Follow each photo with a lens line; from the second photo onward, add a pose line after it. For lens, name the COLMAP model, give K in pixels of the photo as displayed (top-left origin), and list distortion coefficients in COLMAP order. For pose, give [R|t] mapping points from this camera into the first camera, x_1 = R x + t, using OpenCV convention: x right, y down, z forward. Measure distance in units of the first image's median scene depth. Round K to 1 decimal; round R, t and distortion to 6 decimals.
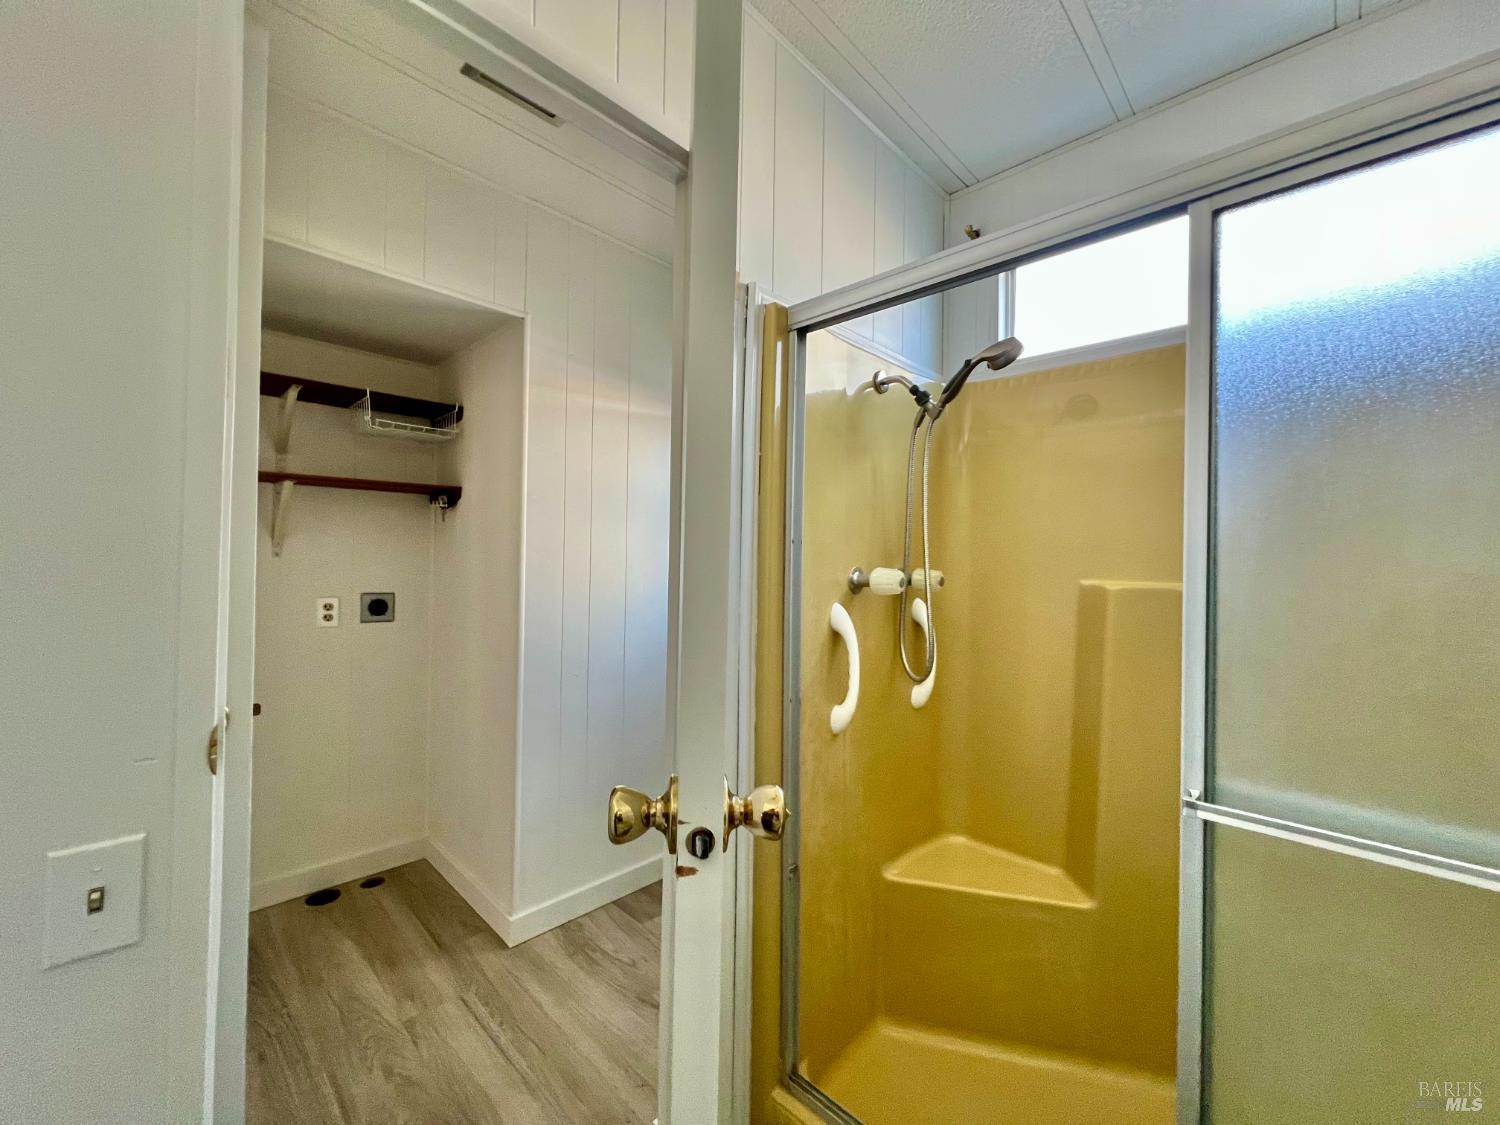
lens RADIAL K [[605.8, 0, 750.4], [0, 605.8, 560.3], [0, 0, 1]] dist [0.000233, 0.000591]
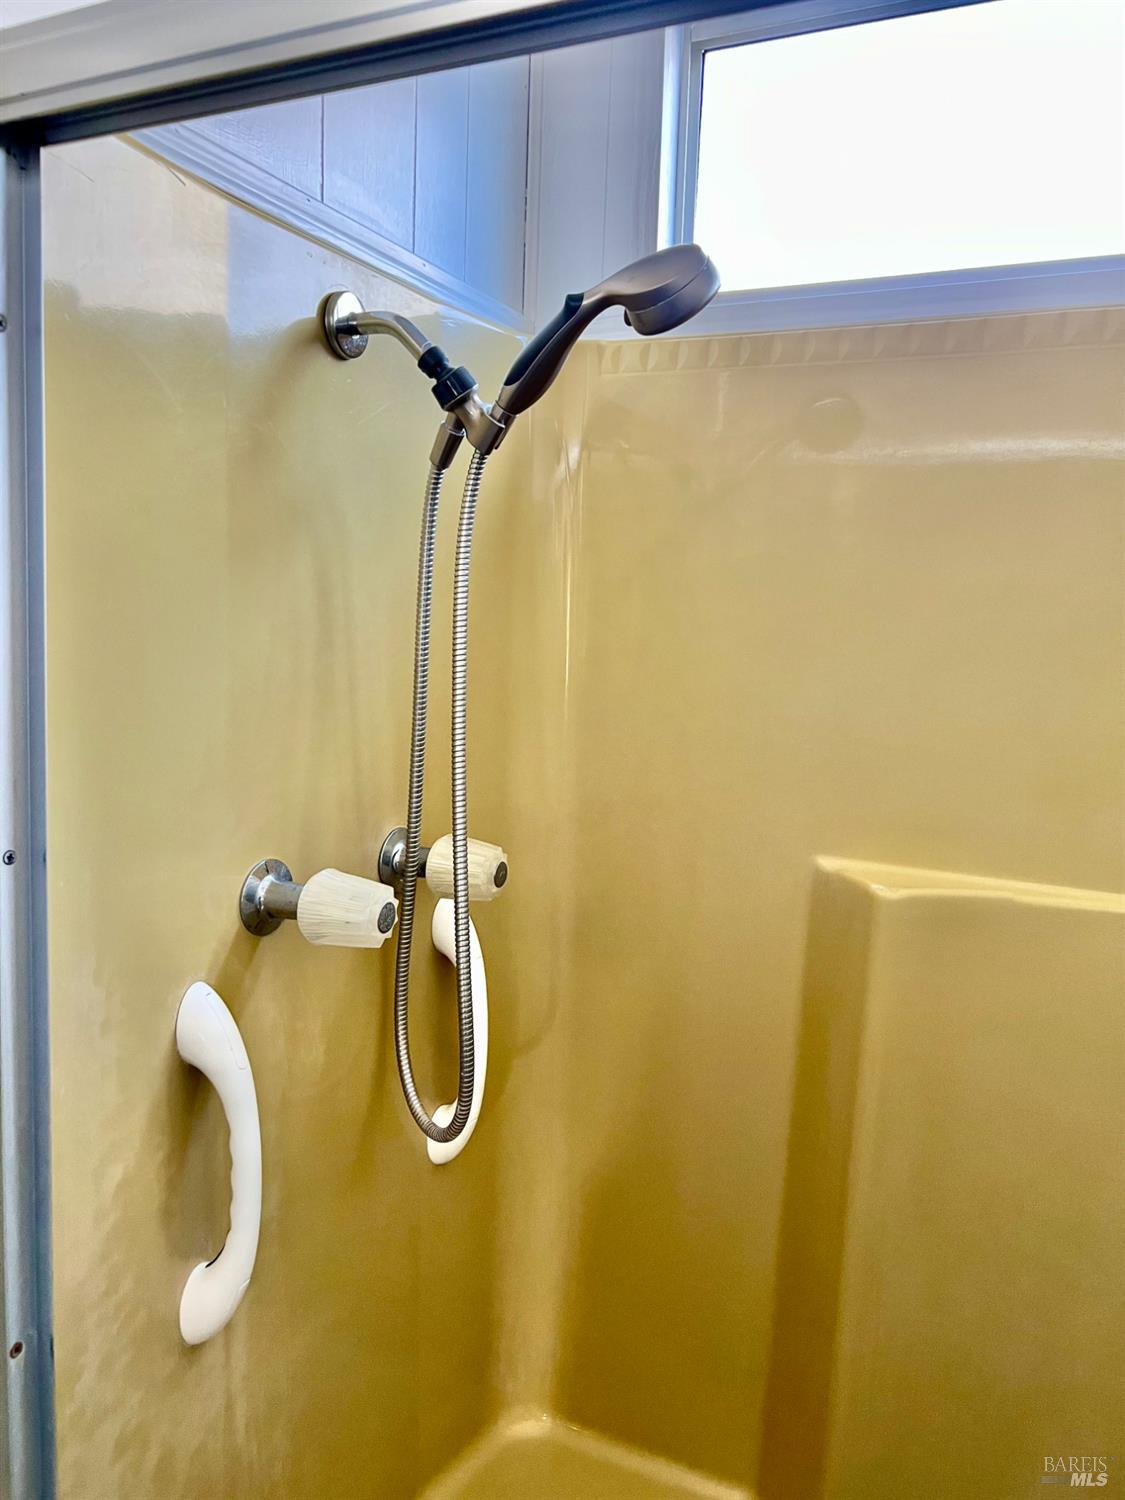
lens RADIAL K [[1135.8, 0, 562.5], [0, 1135.8, 750.0], [0, 0, 1]] dist [0.042787, -0.052716]
pose [[0.950410, -0.012305, 0.310757, 0.136477], [-0.023064, 0.993677, 0.109885, -0.134194], [-0.310144, -0.111603, 0.944116, 0.329402]]
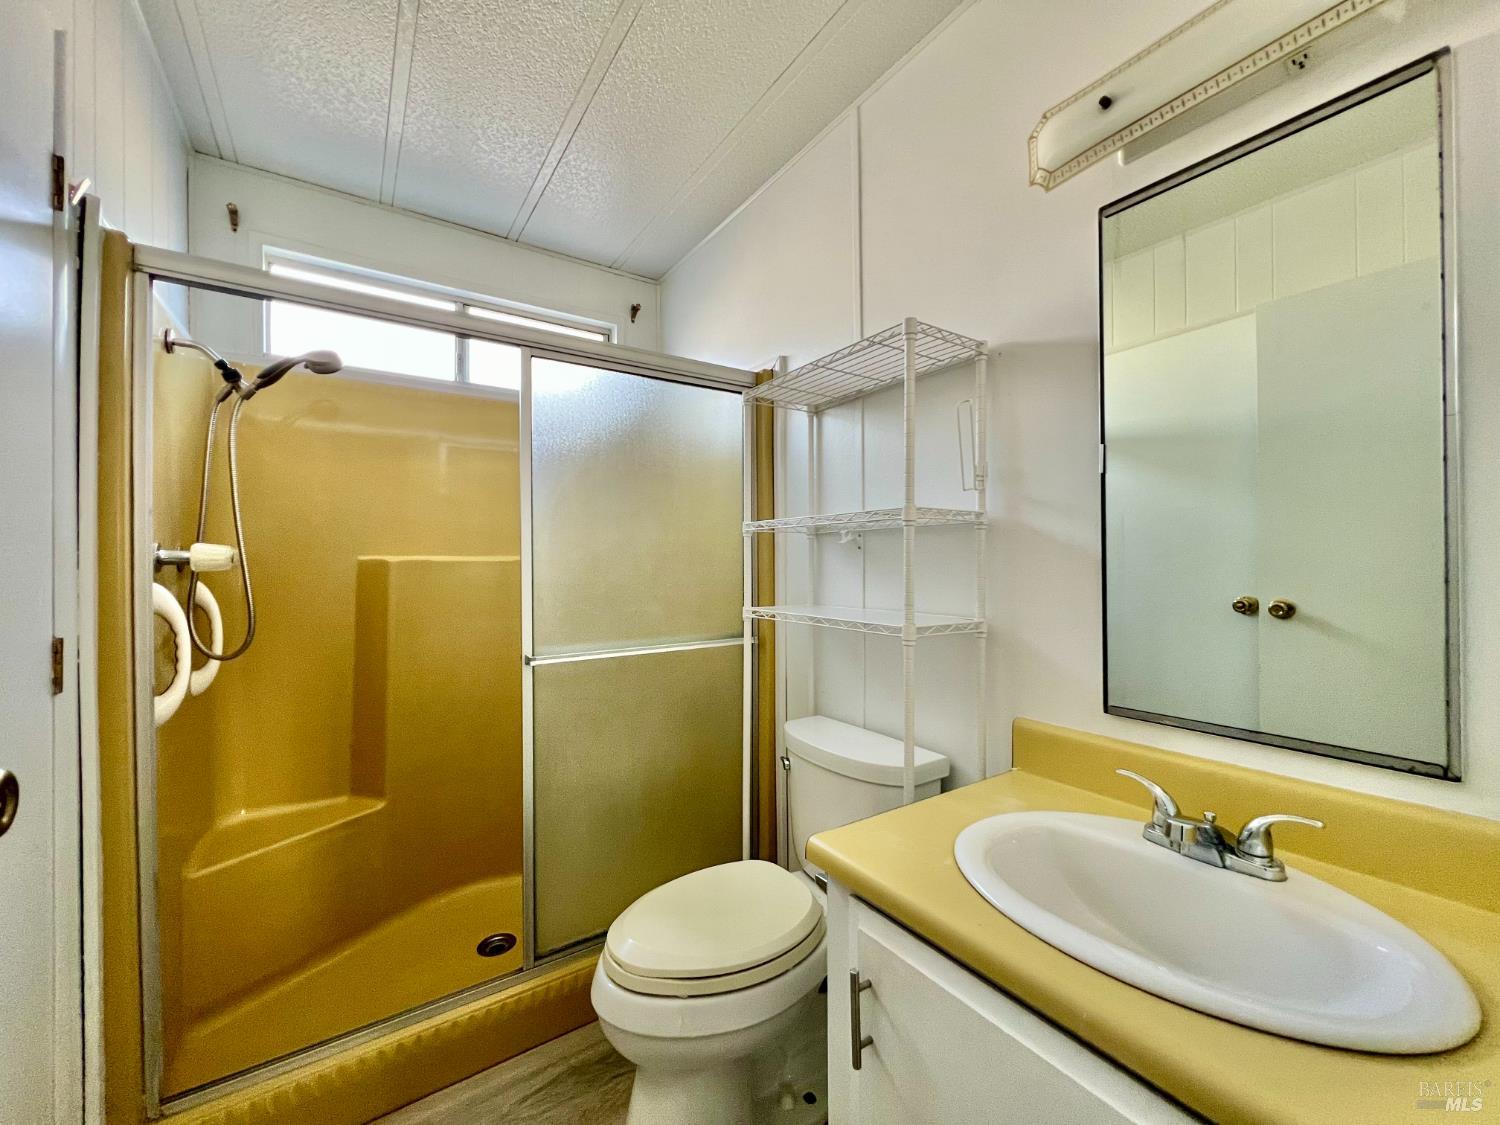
lens RADIAL K [[605.8, 0, 750.4], [0, 605.8, 560.3], [0, 0, 1]] dist [0.000233, 0.000591]
pose [[0.210695, -0.016189, 0.977418, -0.529123], [0.010431, 0.999843, 0.014312, 0.032956], [-0.977496, 0.007180, 0.210831, -0.048812]]
